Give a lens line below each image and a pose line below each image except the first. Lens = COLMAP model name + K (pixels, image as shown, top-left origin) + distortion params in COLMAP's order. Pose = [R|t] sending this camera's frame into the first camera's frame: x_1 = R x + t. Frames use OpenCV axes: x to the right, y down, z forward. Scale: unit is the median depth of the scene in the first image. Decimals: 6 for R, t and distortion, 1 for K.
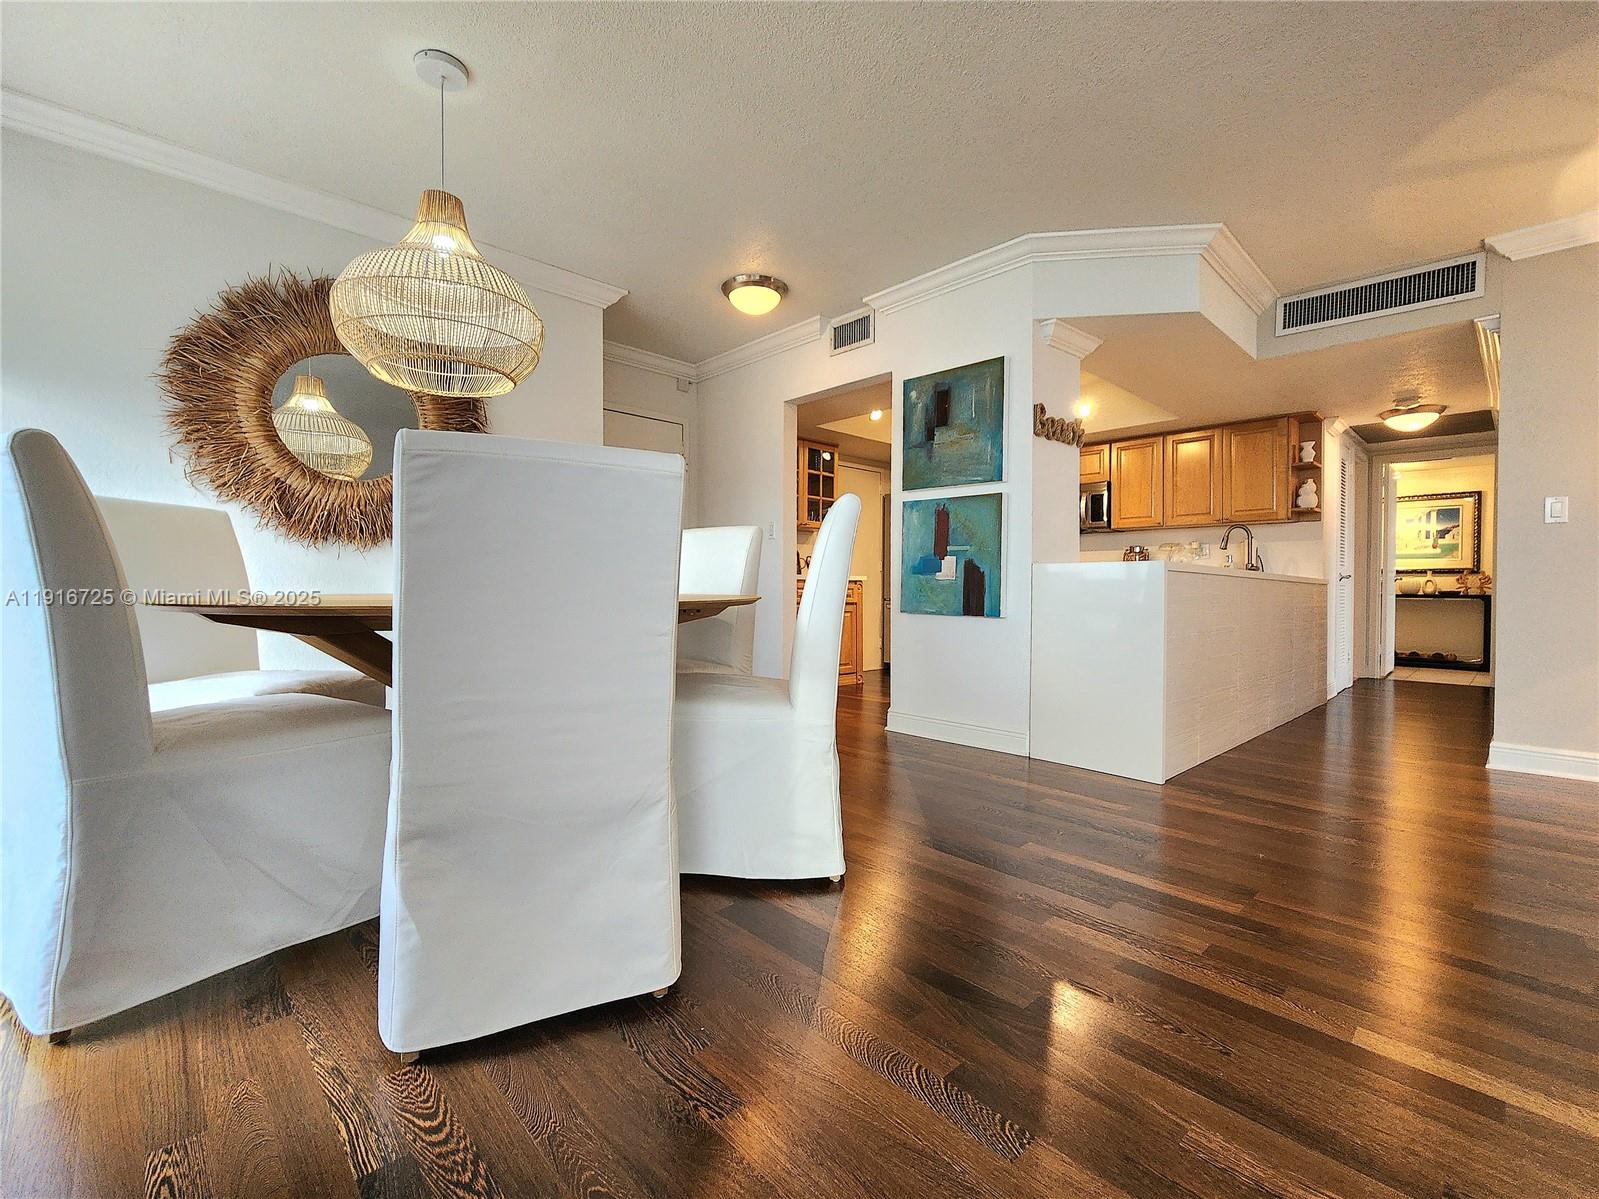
lens RADIAL K [[708.5, 0, 836.6], [0, 708.5, 587.0], [0, 0, 1]] dist [0.013789, 0.000260]
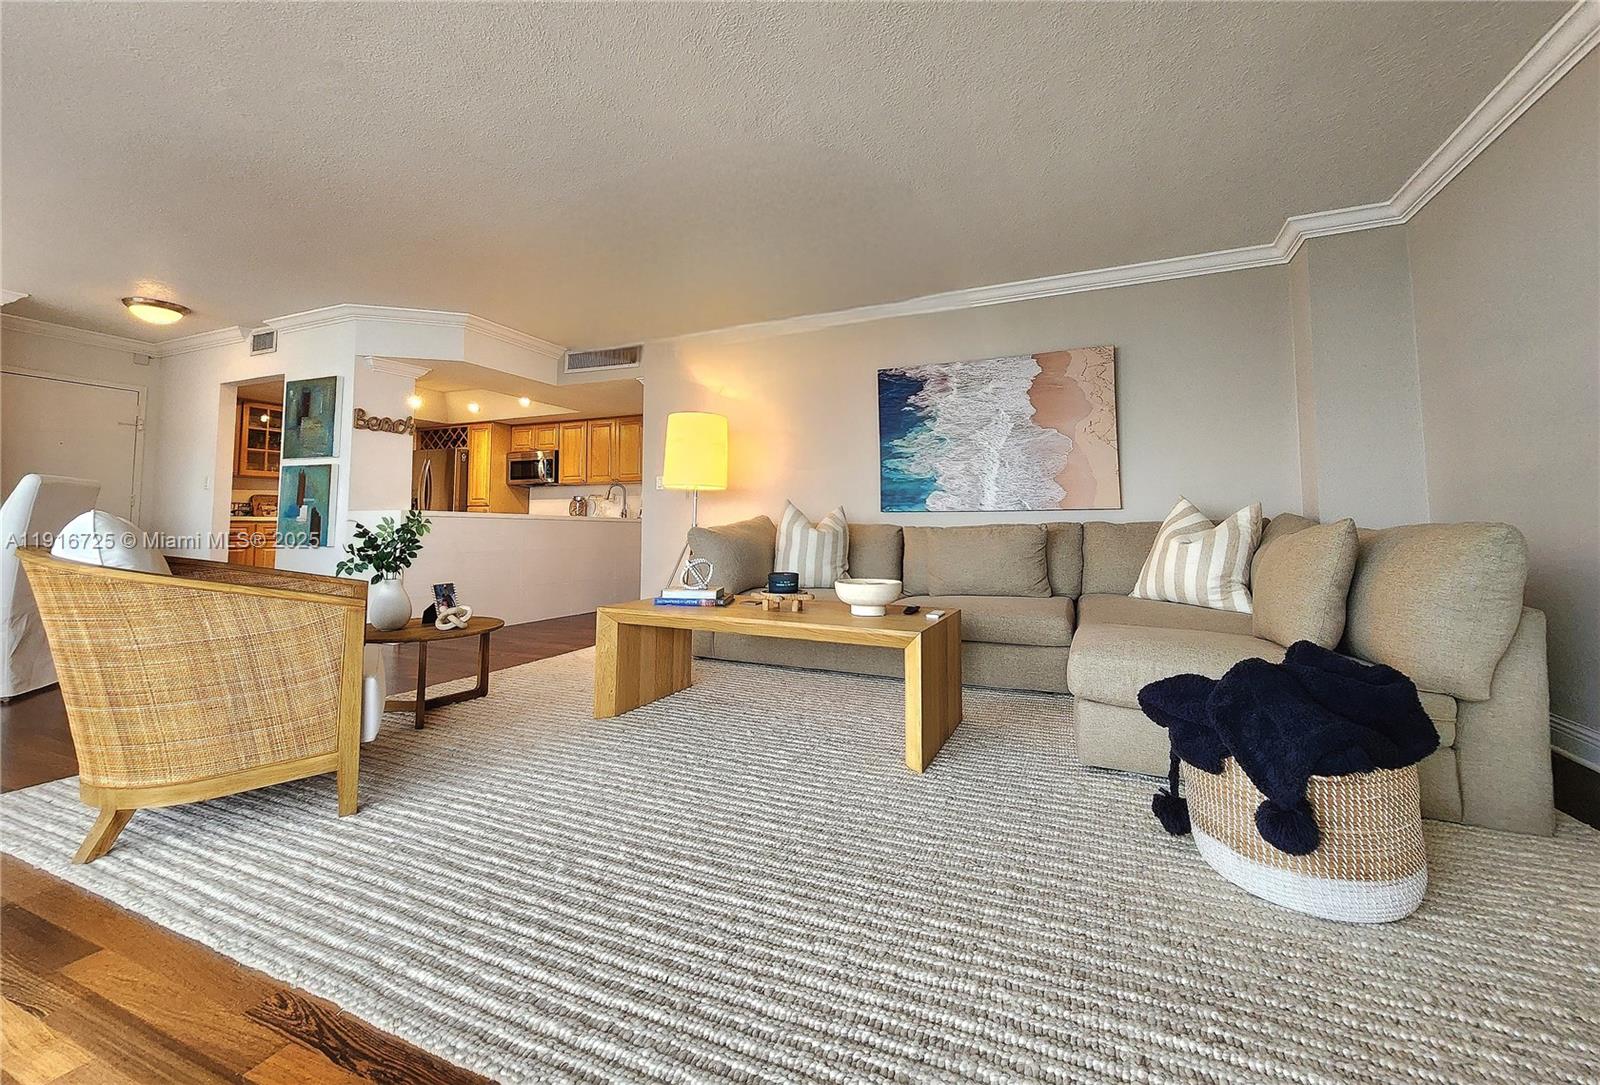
lens RADIAL K [[629.6, 0, 799.5], [0, 629.6, 481.3], [0, 0, 1]] dist [0.004381, 0.000351]
pose [[0.930230, 0.018061, 0.366533, 0.410657], [0.006962, 0.997740, -0.066833, 0.000990], [-0.366911, 0.064721, 0.928002, -0.381807]]
